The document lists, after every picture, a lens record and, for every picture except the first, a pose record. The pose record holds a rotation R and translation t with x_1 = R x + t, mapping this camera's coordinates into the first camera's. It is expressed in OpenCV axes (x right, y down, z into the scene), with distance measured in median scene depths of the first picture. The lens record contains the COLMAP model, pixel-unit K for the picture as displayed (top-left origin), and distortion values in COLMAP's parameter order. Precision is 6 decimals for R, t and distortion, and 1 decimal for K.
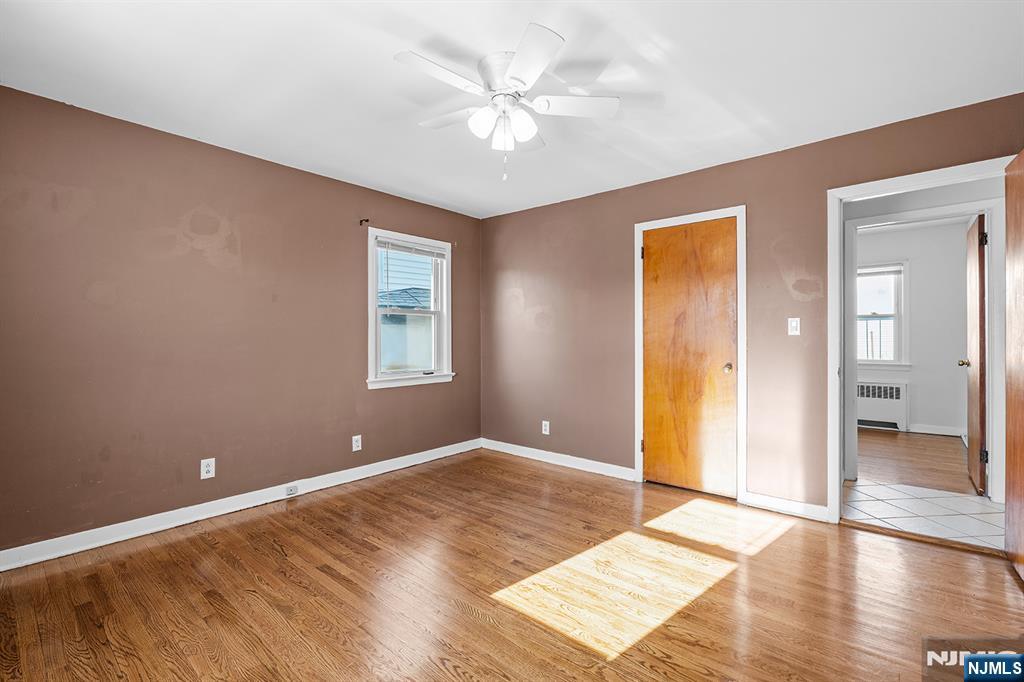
lens RADIAL K [[467.7, 0, 507.4], [0, 467.7, 338.2], [0, 0, 1]] dist [-0.002599, 0.002158]
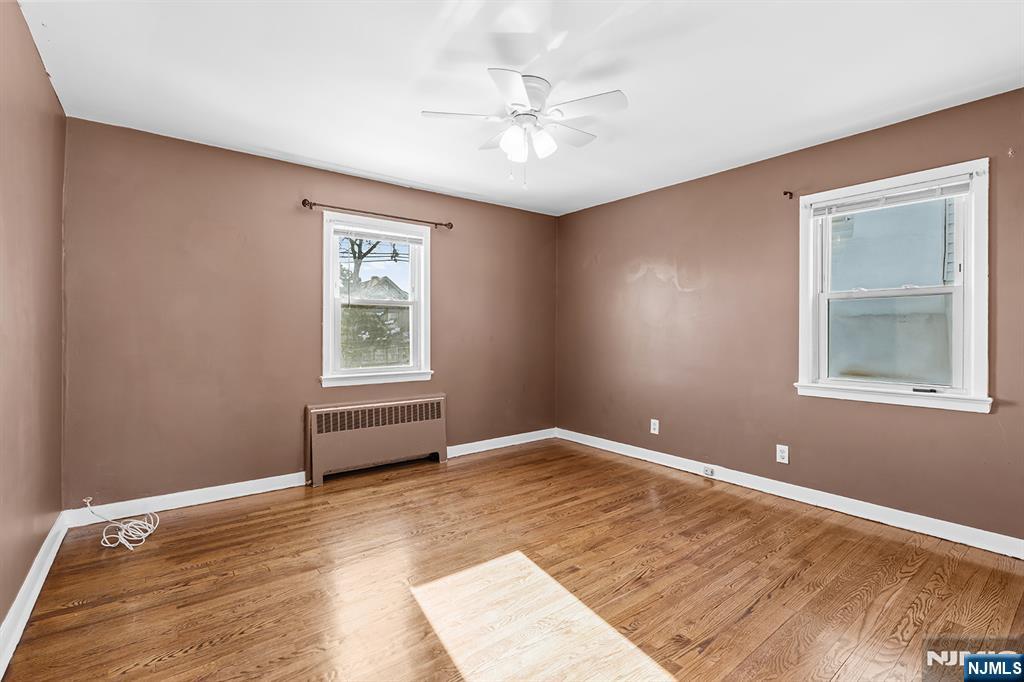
lens RADIAL K [[467.7, 0, 506.2], [0, 467.7, 333.4], [0, 0, 1]] dist [-0.002599, 0.002158]
pose [[-0.206979, 0.006936, -0.978321, 0.788566], [-0.004981, 0.999954, 0.008143, -0.003480], [0.978333, 0.006558, -0.206935, 0.856930]]
